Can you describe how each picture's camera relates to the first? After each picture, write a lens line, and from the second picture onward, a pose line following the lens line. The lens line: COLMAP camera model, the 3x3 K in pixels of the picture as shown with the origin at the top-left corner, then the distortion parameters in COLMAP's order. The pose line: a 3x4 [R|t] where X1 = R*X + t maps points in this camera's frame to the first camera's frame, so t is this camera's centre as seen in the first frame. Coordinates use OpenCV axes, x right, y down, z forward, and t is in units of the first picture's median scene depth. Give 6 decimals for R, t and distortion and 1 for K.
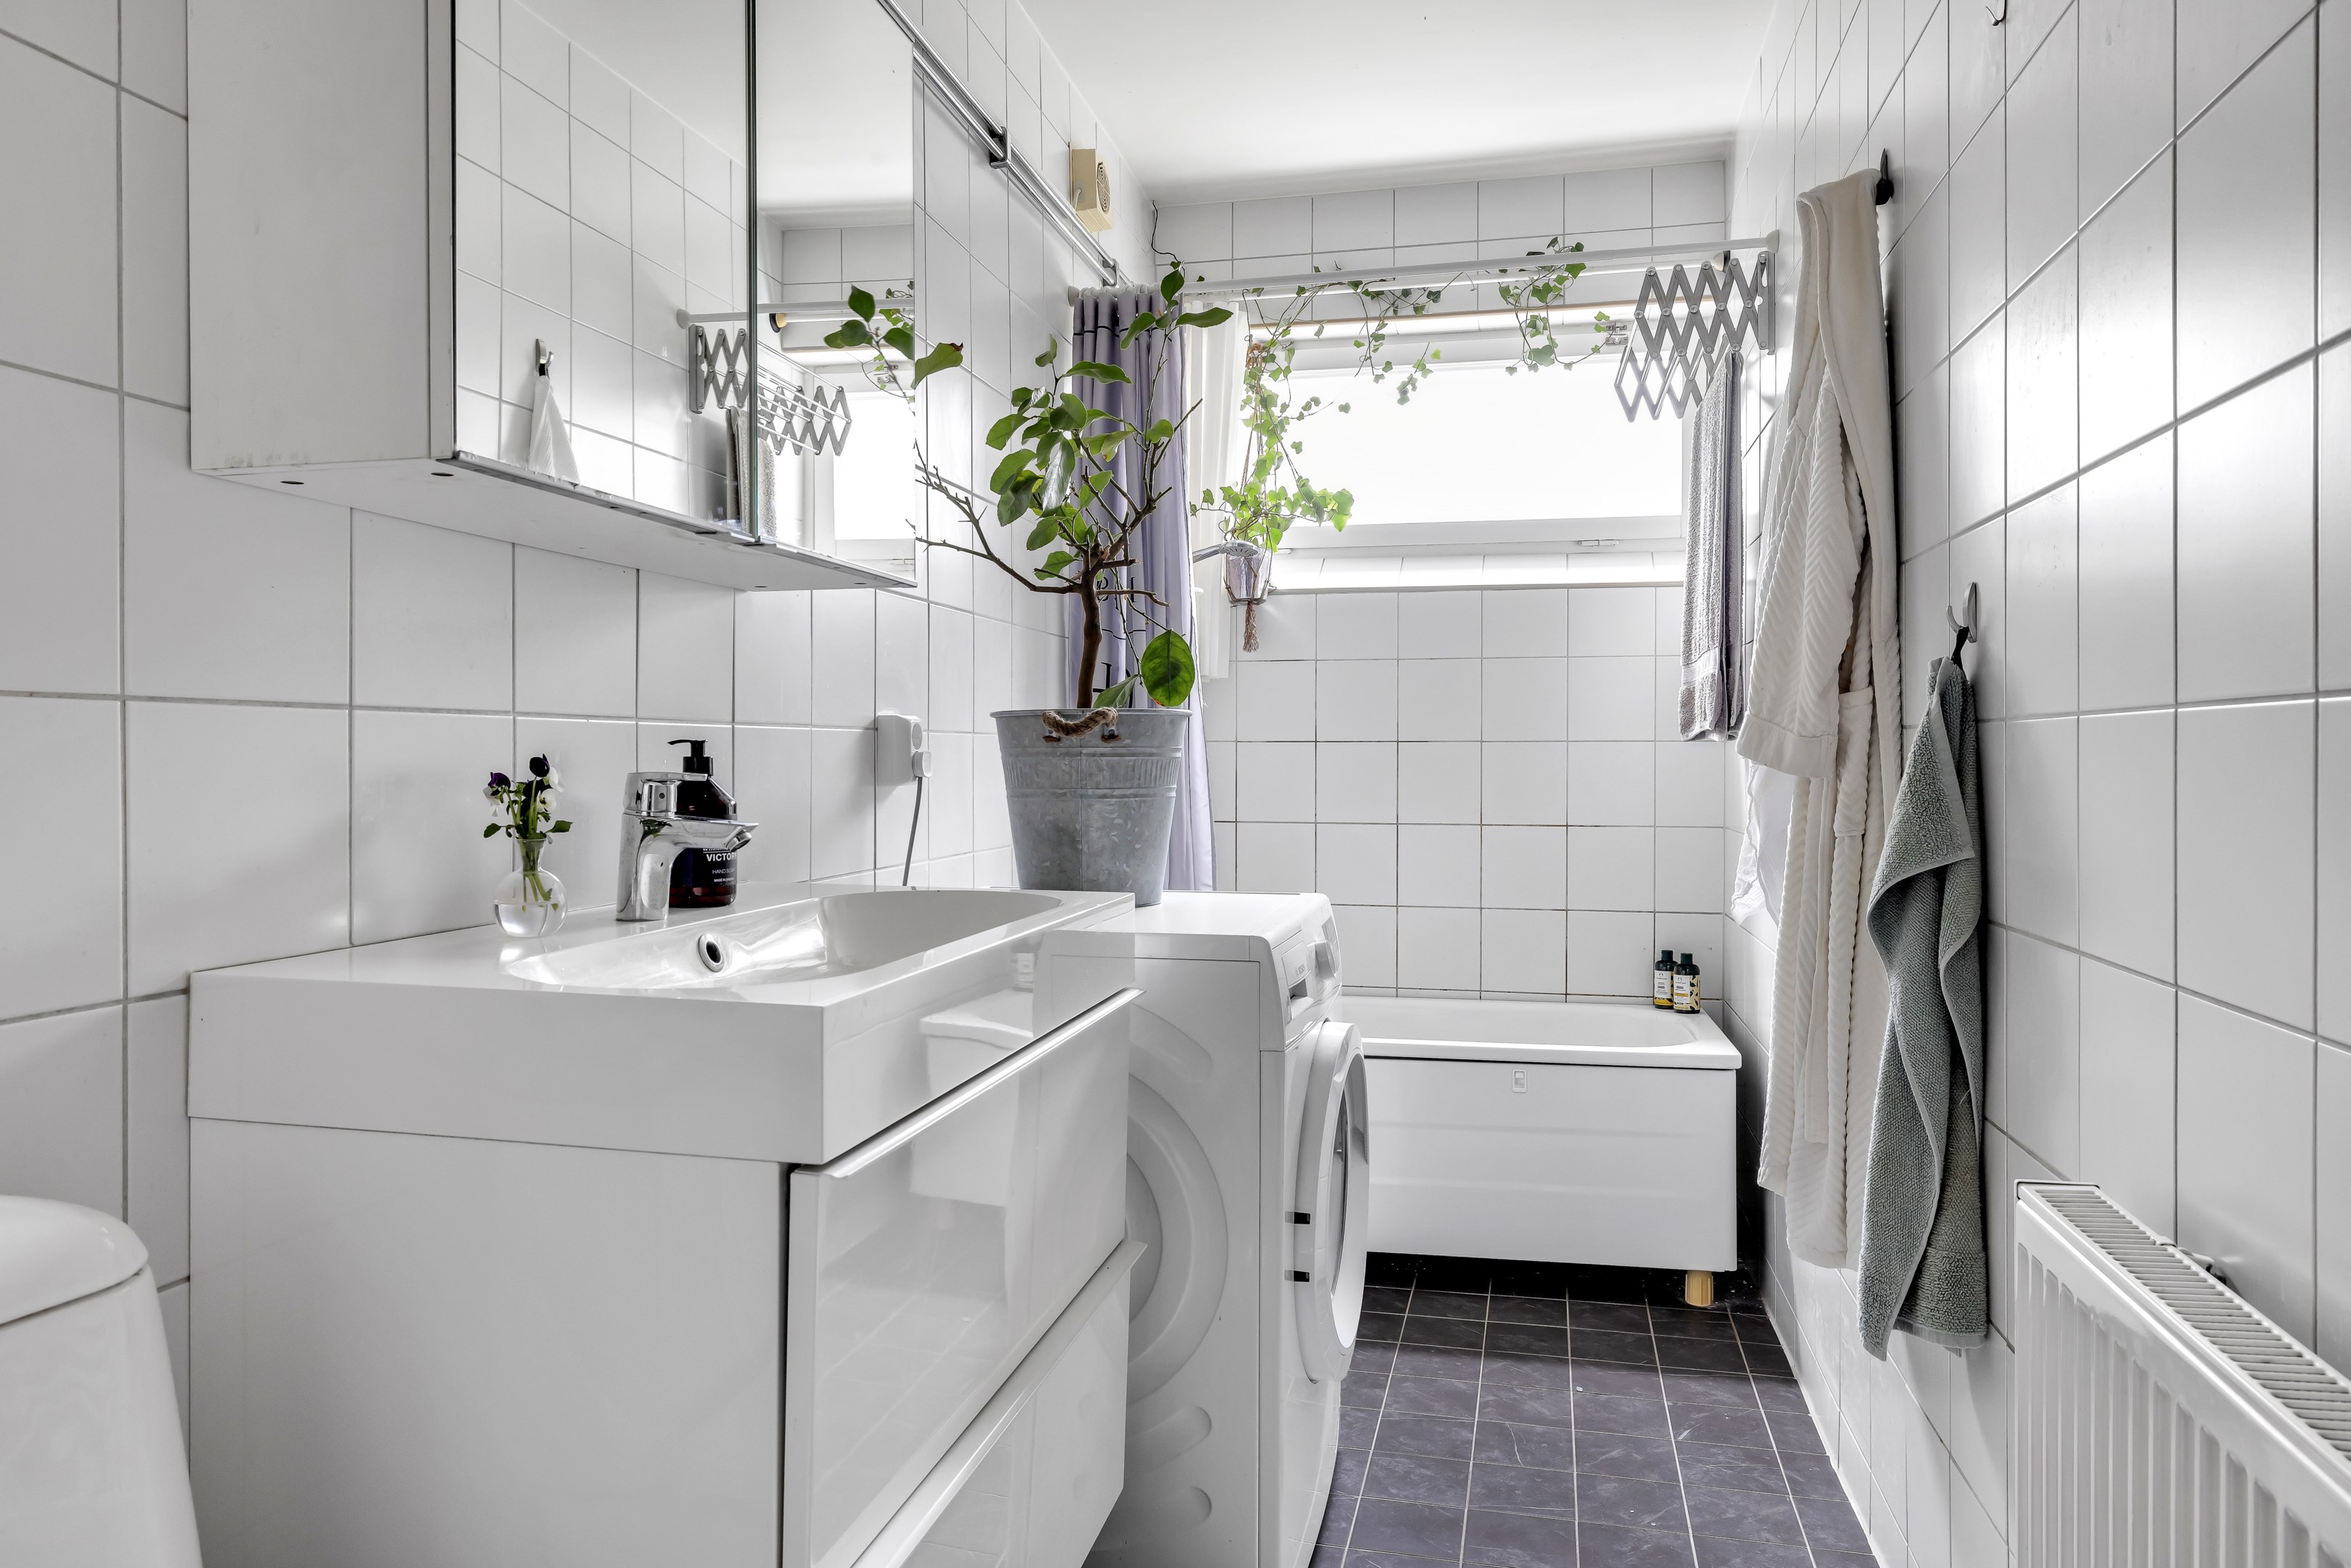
lens RADIAL K [[1533.7, 0, 1175.5], [0, 1533.7, 784.0], [0, 0, 1]] dist [-0.001408, 0.000279]
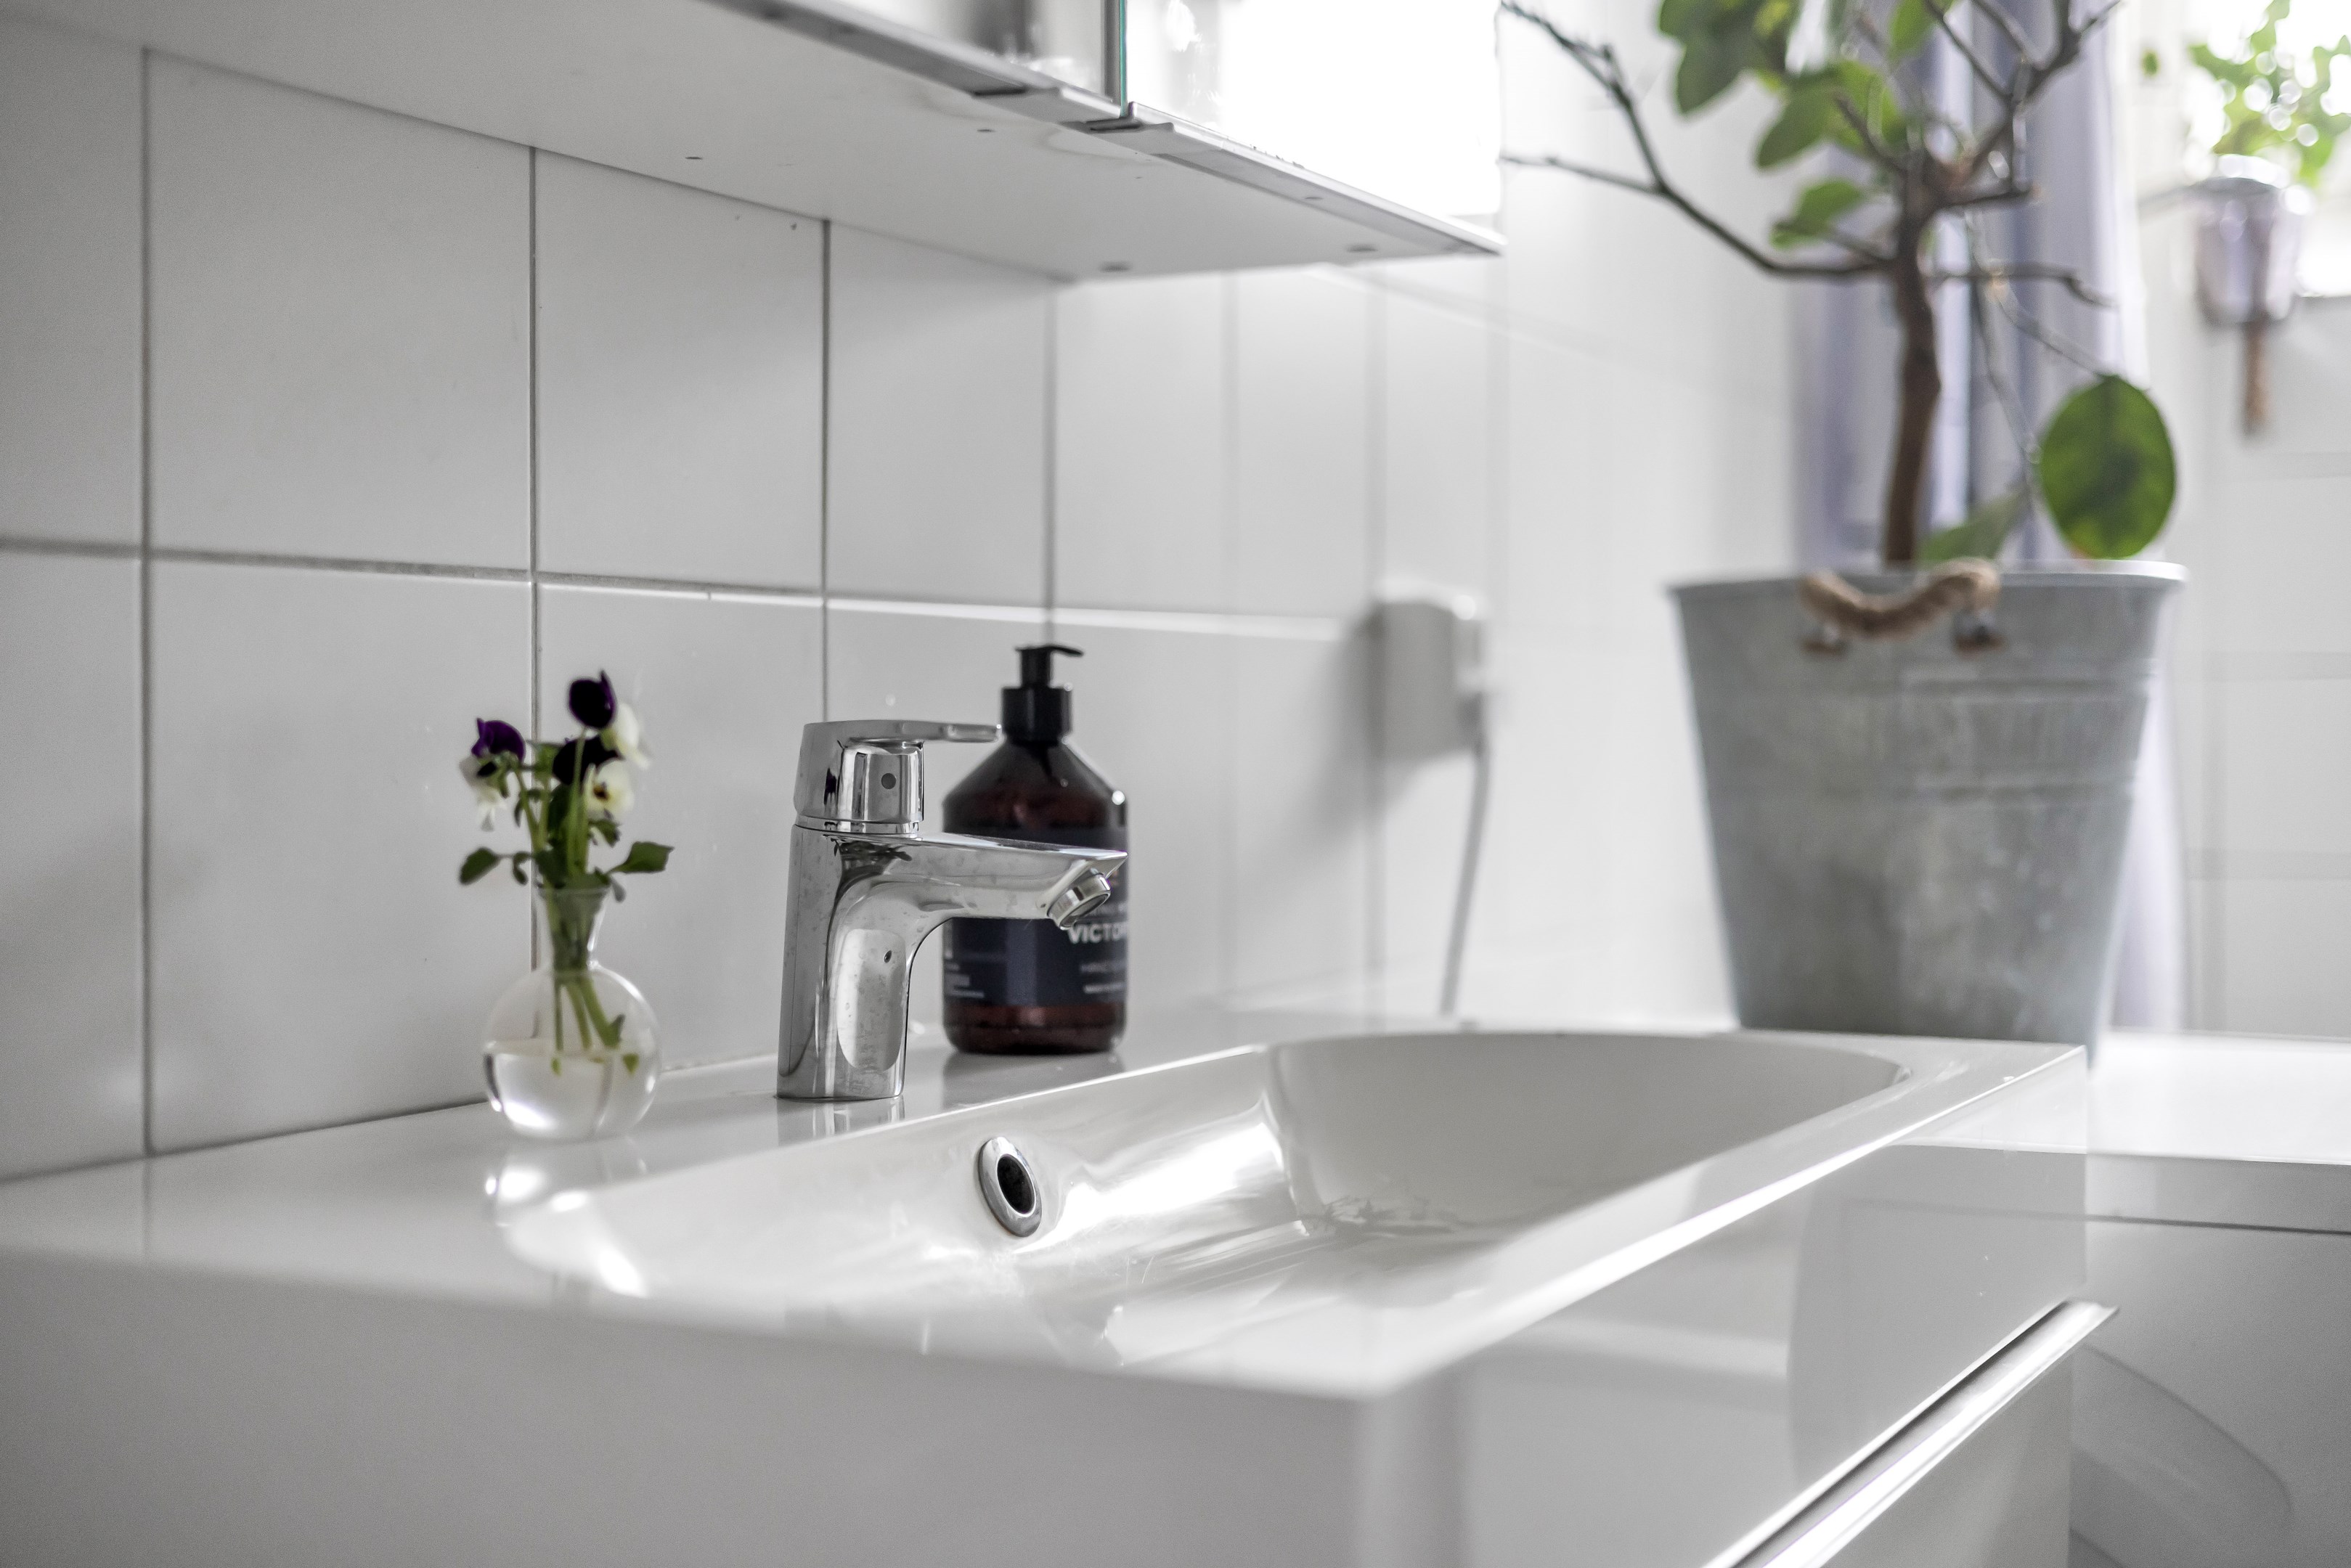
lens RADIAL K [[3321.4, 0, 1175.5], [0, 3321.4, 784.0], [0, 0, 1]] dist [0.064958, 0.025802]
pose [[0.974336, -0.000603, -0.225099, -0.068171], [0.000356, 0.999999, -0.001140, 0.008933], [0.225099, 0.001030, 0.974335, 0.178641]]
